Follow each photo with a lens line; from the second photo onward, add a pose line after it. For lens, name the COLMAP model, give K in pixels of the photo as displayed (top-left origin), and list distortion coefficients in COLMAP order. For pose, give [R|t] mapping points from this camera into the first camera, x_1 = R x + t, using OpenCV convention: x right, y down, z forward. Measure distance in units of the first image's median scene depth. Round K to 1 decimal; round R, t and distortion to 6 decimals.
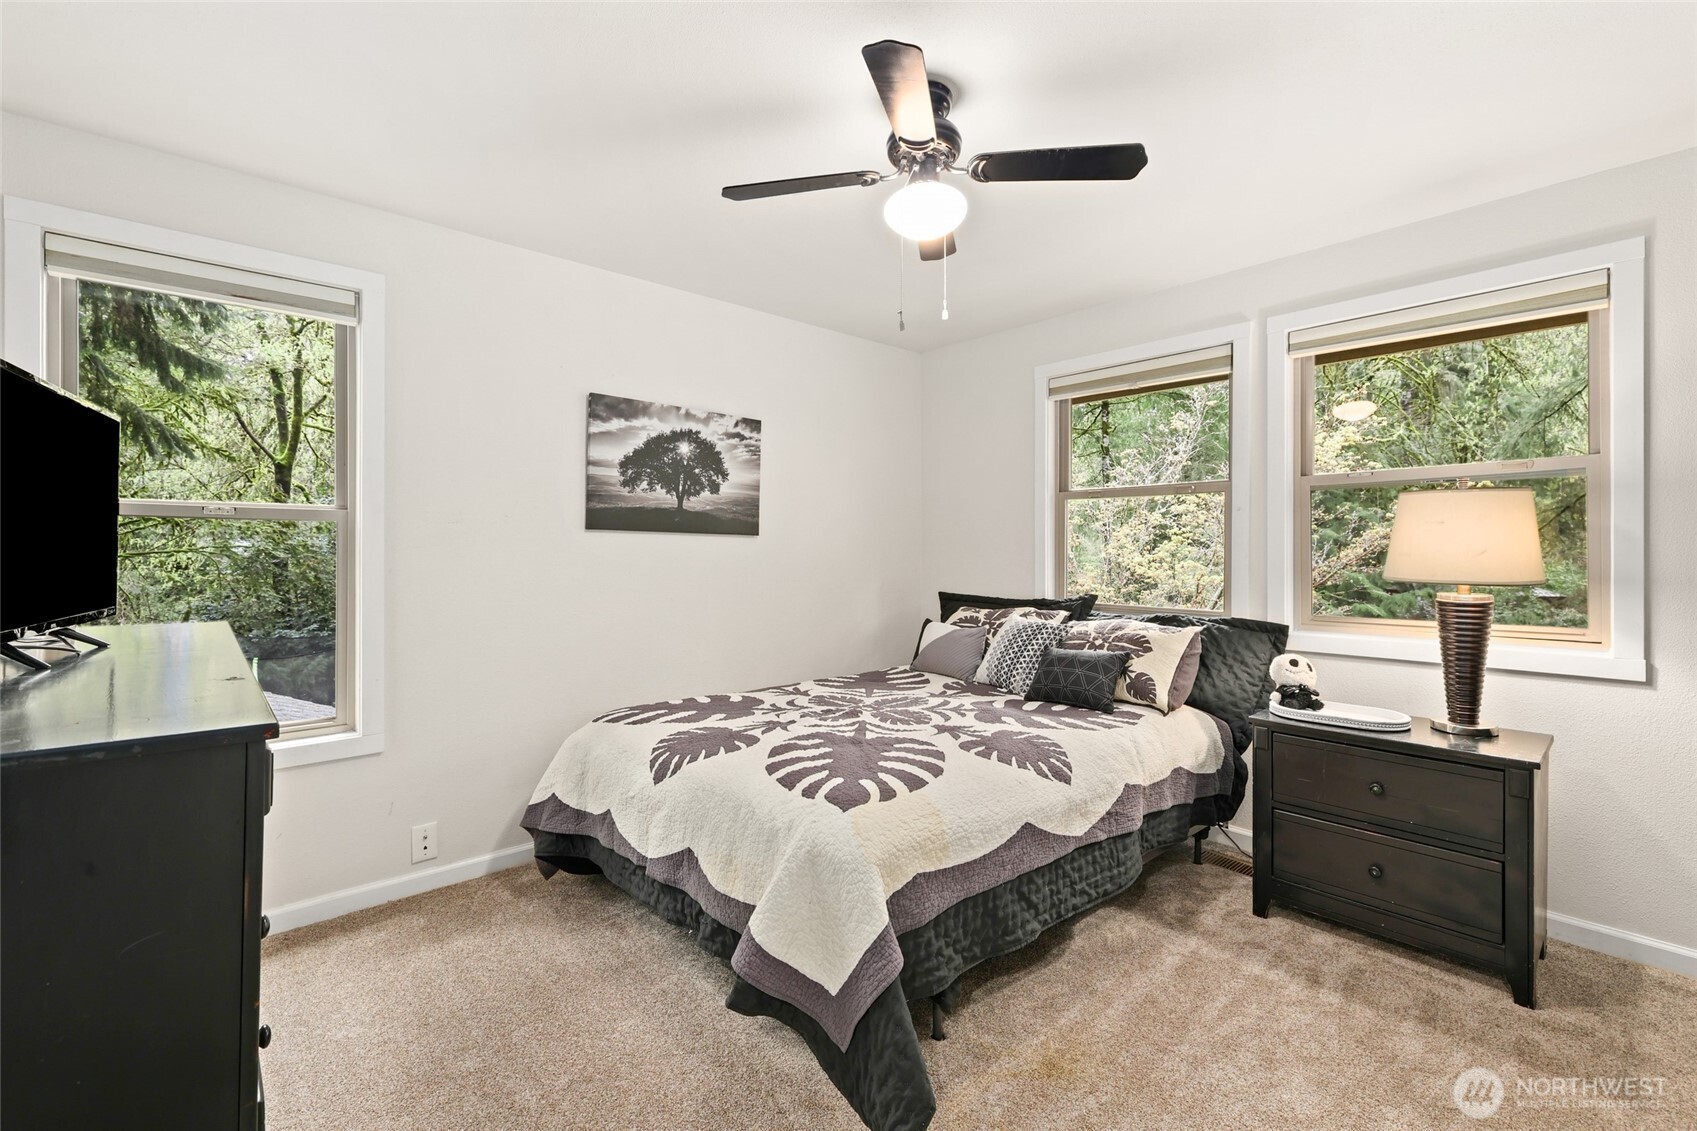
lens RADIAL K [[736.6, 0, 853.6], [0, 736.6, 549.6], [0, 0, 1]] dist [0.001998, 0.000286]
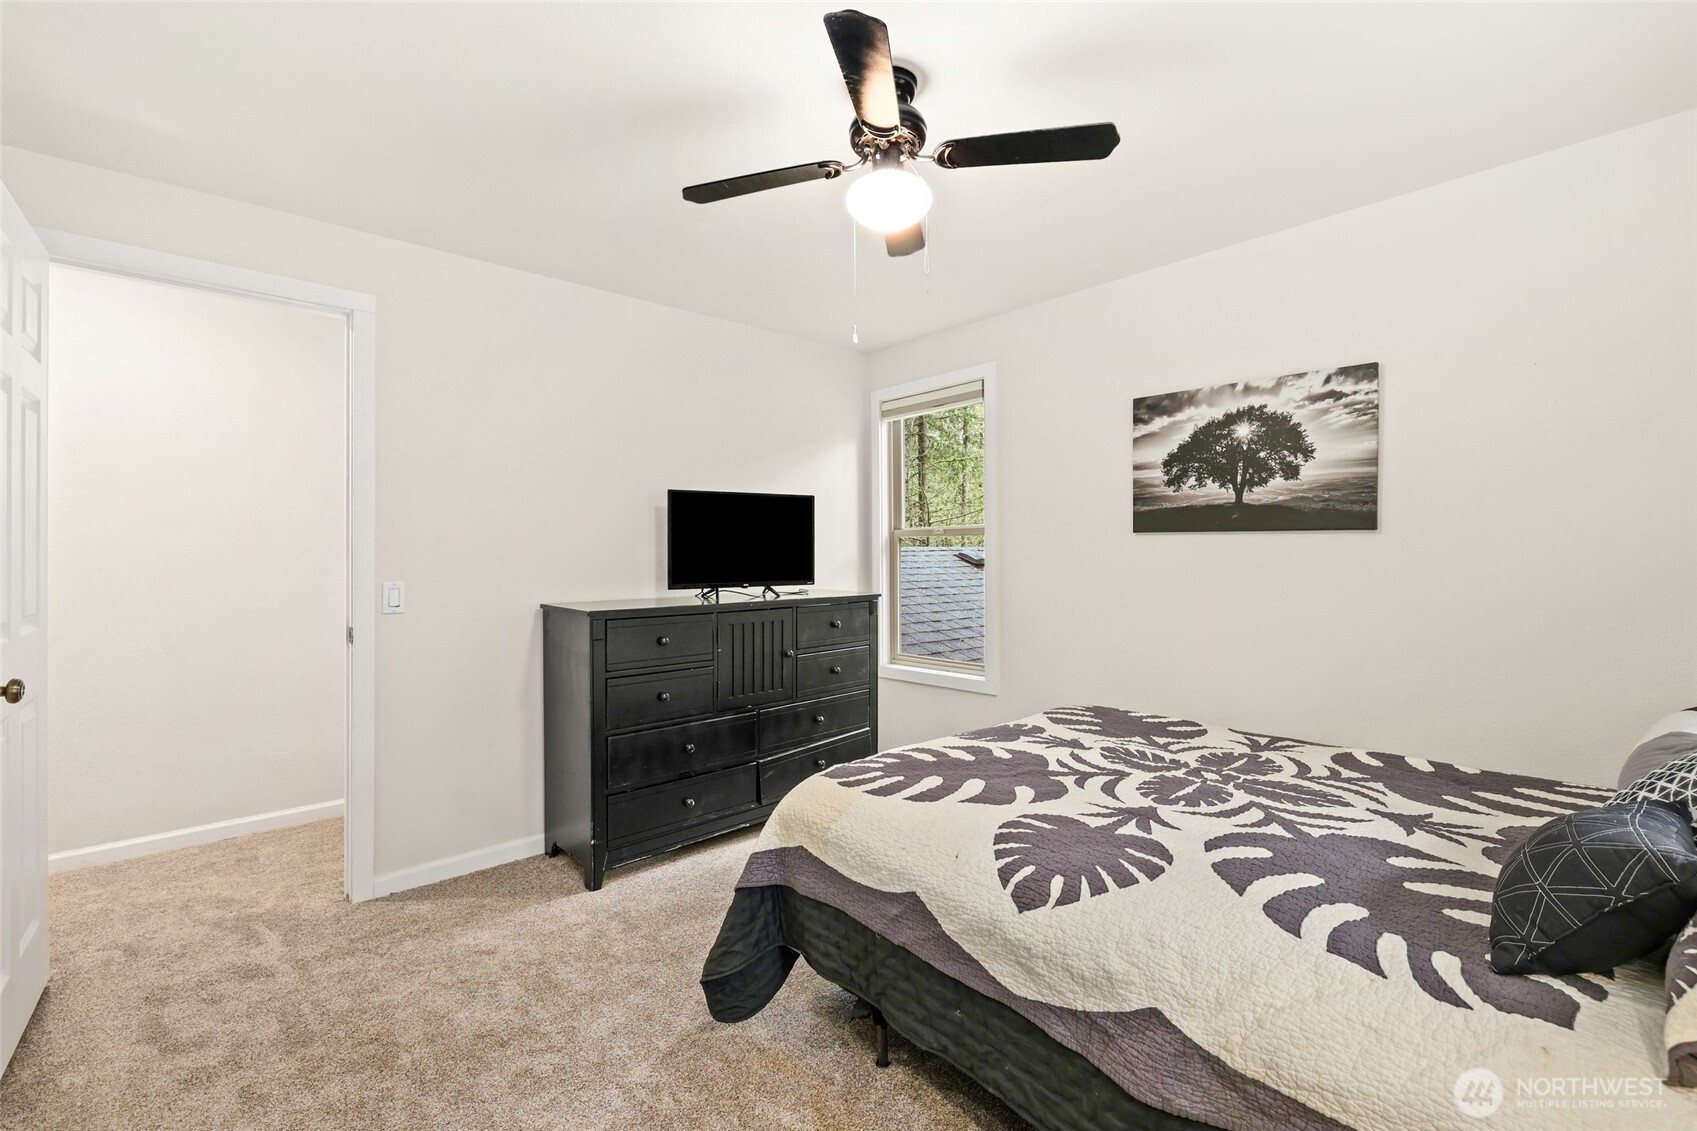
lens RADIAL K [[736.6, 0, 854.8], [0, 736.6, 565.5], [0, 0, 1]] dist [0.001998, 0.000286]
pose [[0.006519, 0.010718, -0.999921, 0.614129], [0.004620, 0.999932, 0.010749, 0.005184], [0.999968, -0.004690, 0.006469, 0.557084]]
